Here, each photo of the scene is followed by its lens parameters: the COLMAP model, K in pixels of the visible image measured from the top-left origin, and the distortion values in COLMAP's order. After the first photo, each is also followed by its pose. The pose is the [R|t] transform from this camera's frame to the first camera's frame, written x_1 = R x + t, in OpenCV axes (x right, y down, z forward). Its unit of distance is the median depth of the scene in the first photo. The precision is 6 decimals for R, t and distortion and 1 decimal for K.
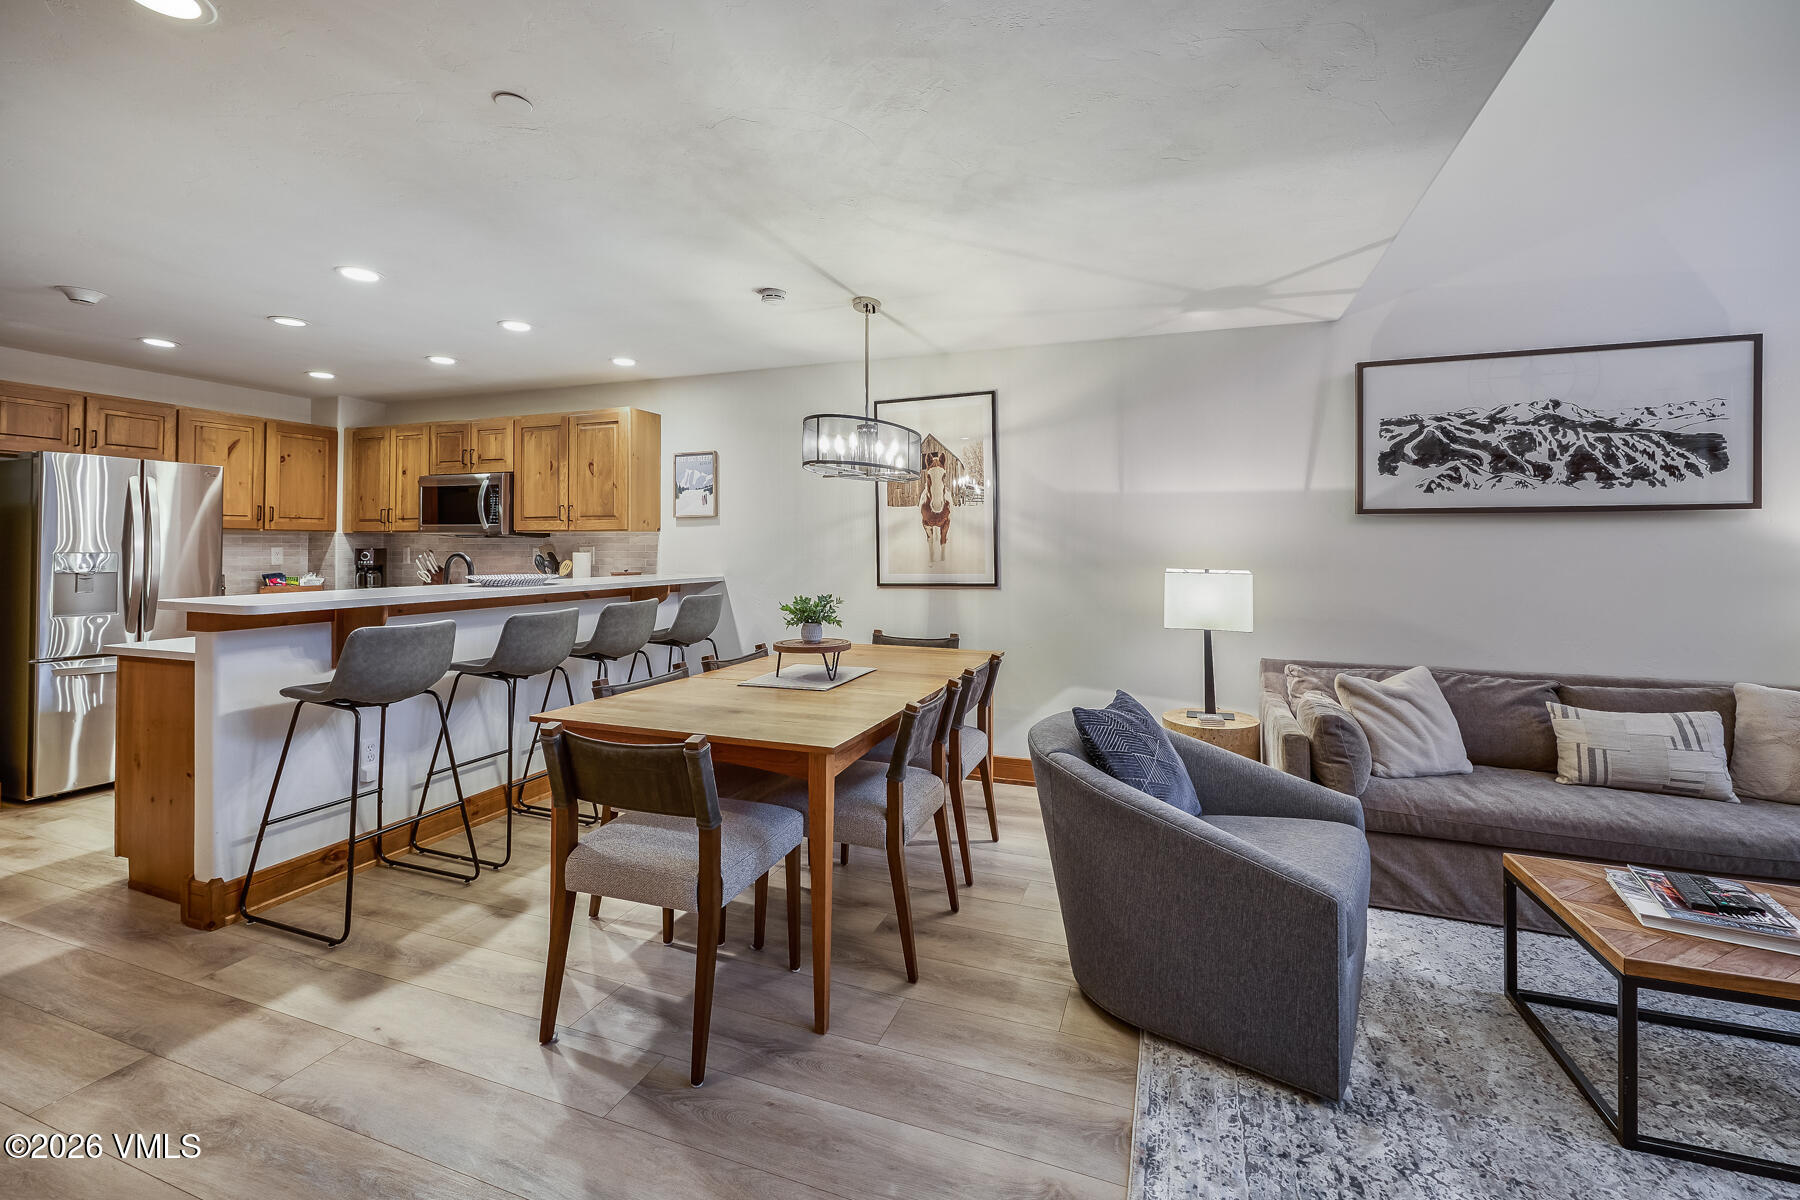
lens RADIAL K [[757.6, 0, 913.8], [0, 757.6, 528.6], [0, 0, 1]] dist [-0.000915, -0.000133]
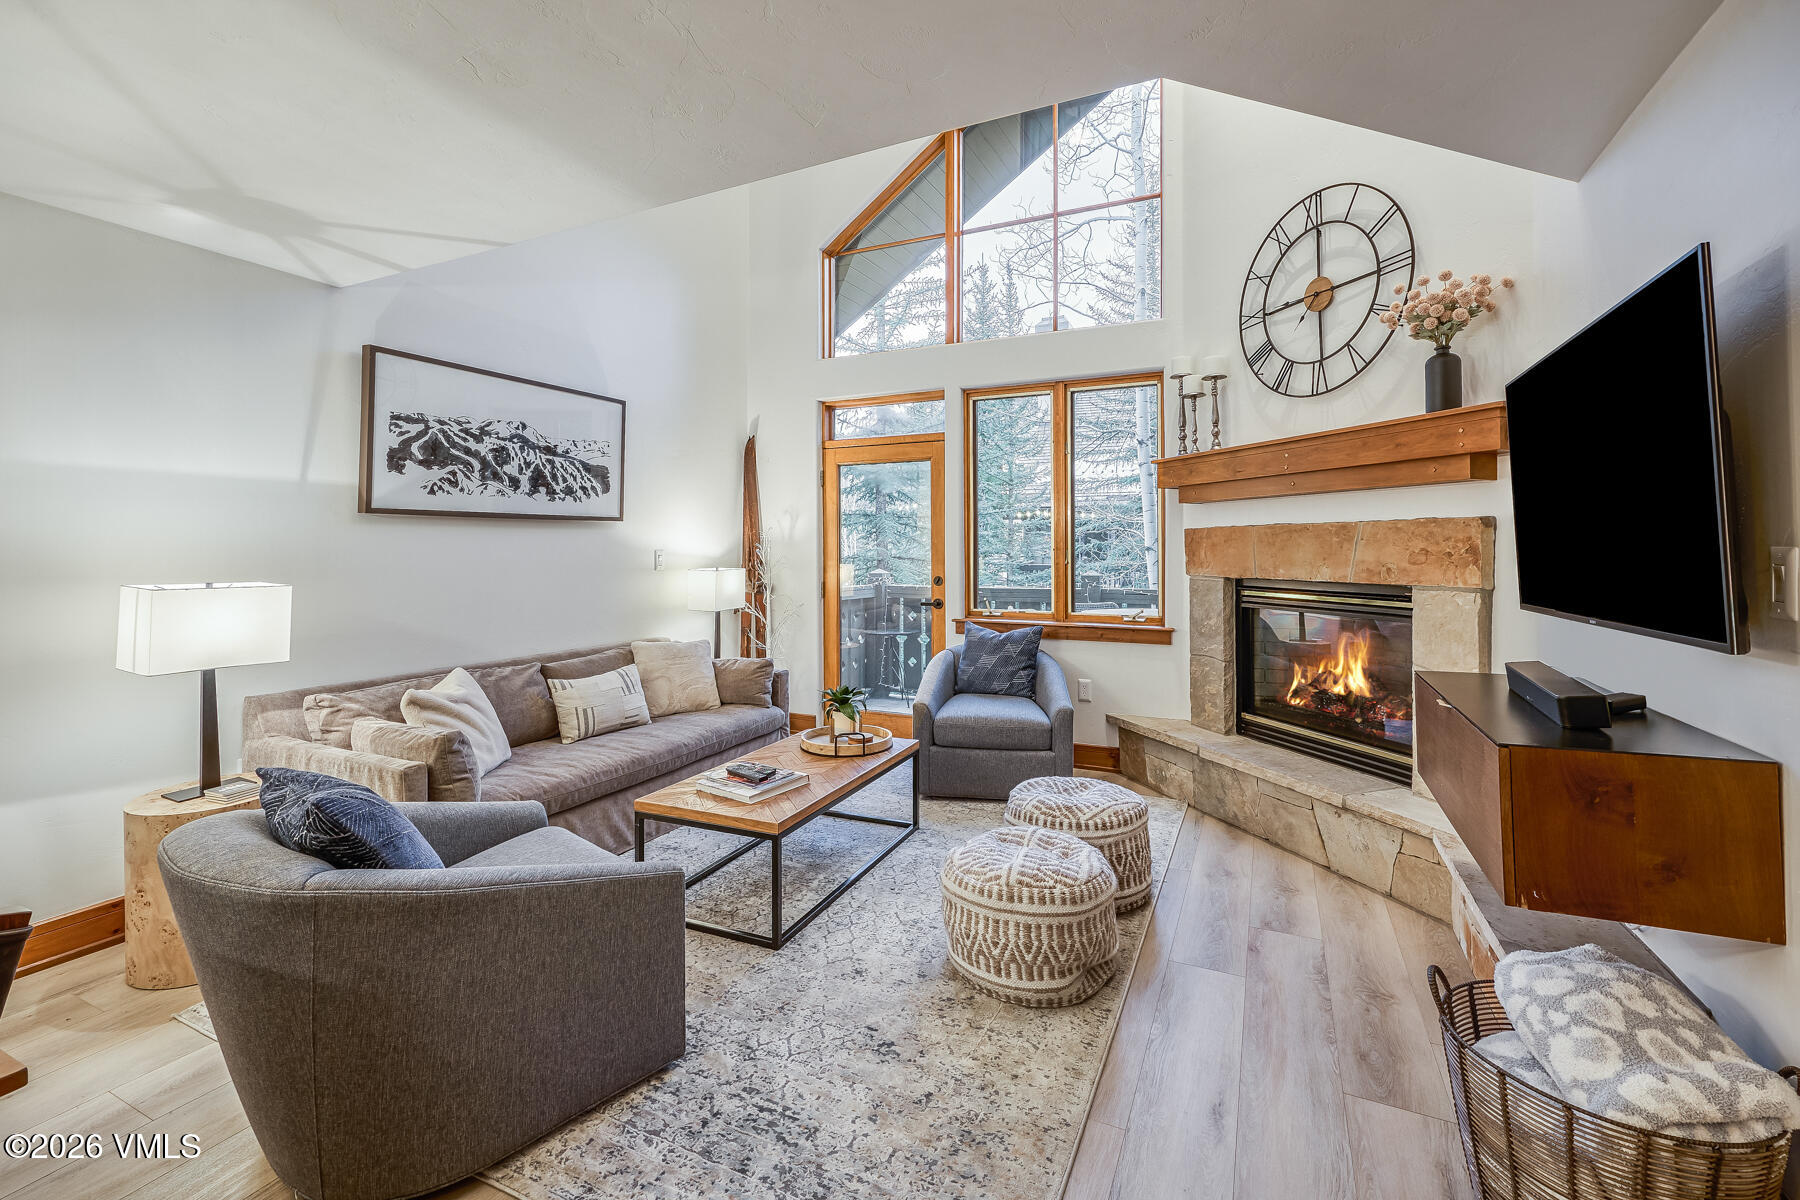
lens RADIAL K [[757.6, 0, 913.8], [0, 757.6, 528.6], [0, 0, 1]] dist [-0.000915, -0.000133]
pose [[0.098648, 0.020985, 0.994901, -0.253997], [-0.017789, 0.999655, -0.019322, 0.005249], [-0.994963, -0.015792, 0.098987, 0.282353]]
